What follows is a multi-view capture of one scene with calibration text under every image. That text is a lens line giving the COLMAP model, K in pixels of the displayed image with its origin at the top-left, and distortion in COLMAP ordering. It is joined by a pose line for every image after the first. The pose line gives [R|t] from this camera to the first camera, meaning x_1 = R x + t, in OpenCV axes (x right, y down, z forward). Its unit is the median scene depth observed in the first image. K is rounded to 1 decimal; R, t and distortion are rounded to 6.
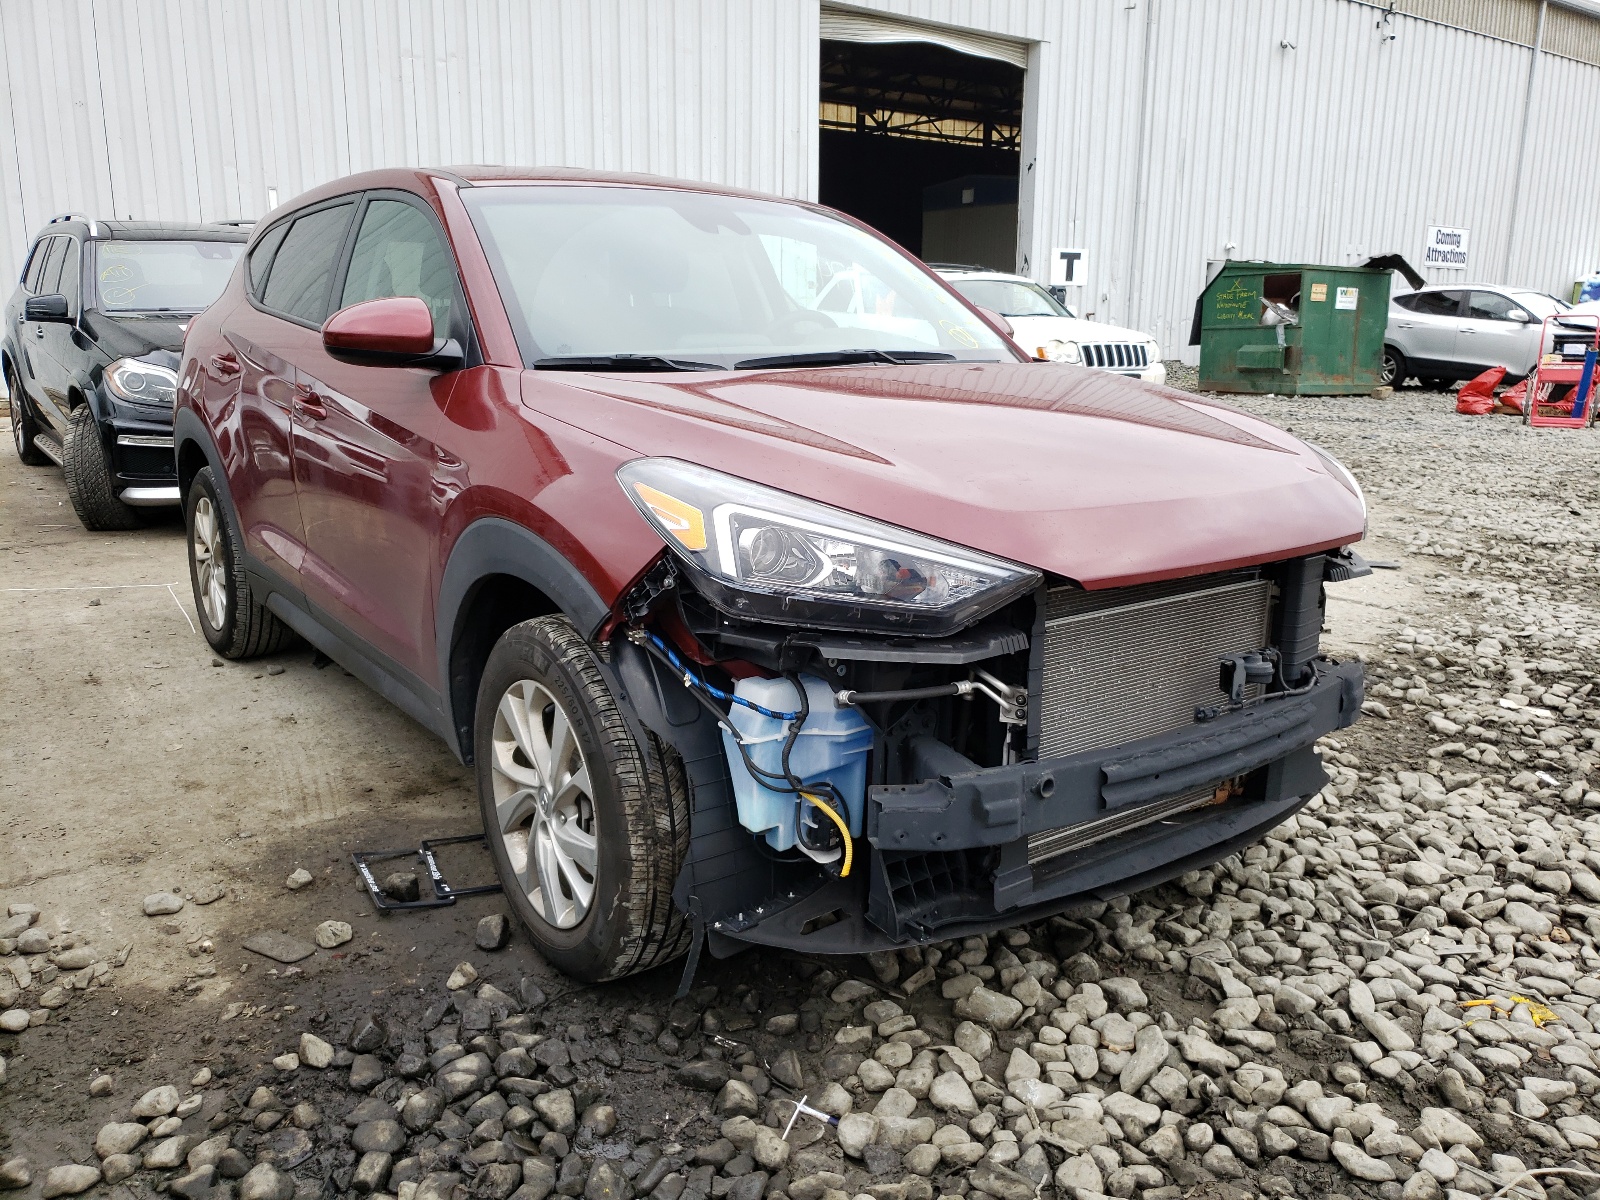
lens RADIAL K [[1209.3, 0, 828.5], [0, 1209.3, 597.6], [0, 0, 1]] dist [0.039938, -0.000846]
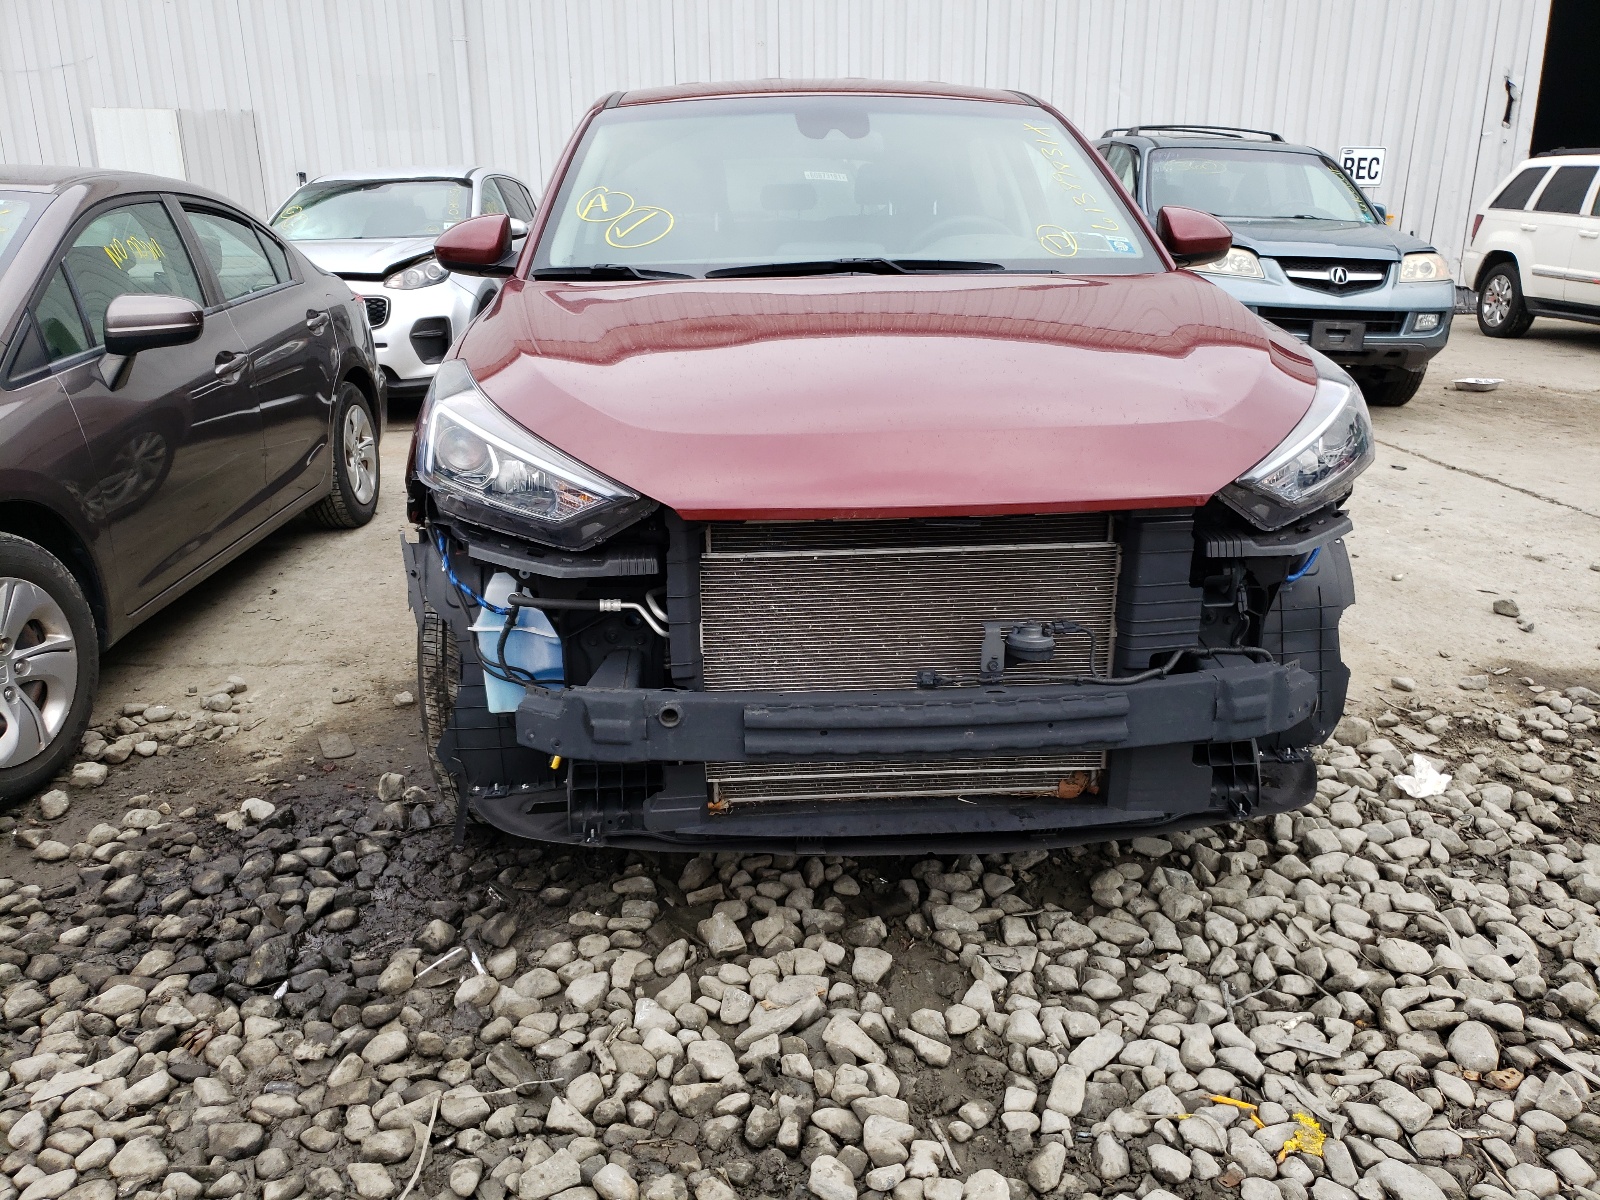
lens RADIAL K [[1209.3, 0, 828.5], [0, 1209.3, 597.6], [0, 0, 1]] dist [0.039938, -0.000846]
pose [[0.838931, 0.132190, -0.527940, 0.727588], [-0.099921, 0.990976, 0.089349, -0.036836], [0.534987, -0.022205, 0.844569, 0.222678]]
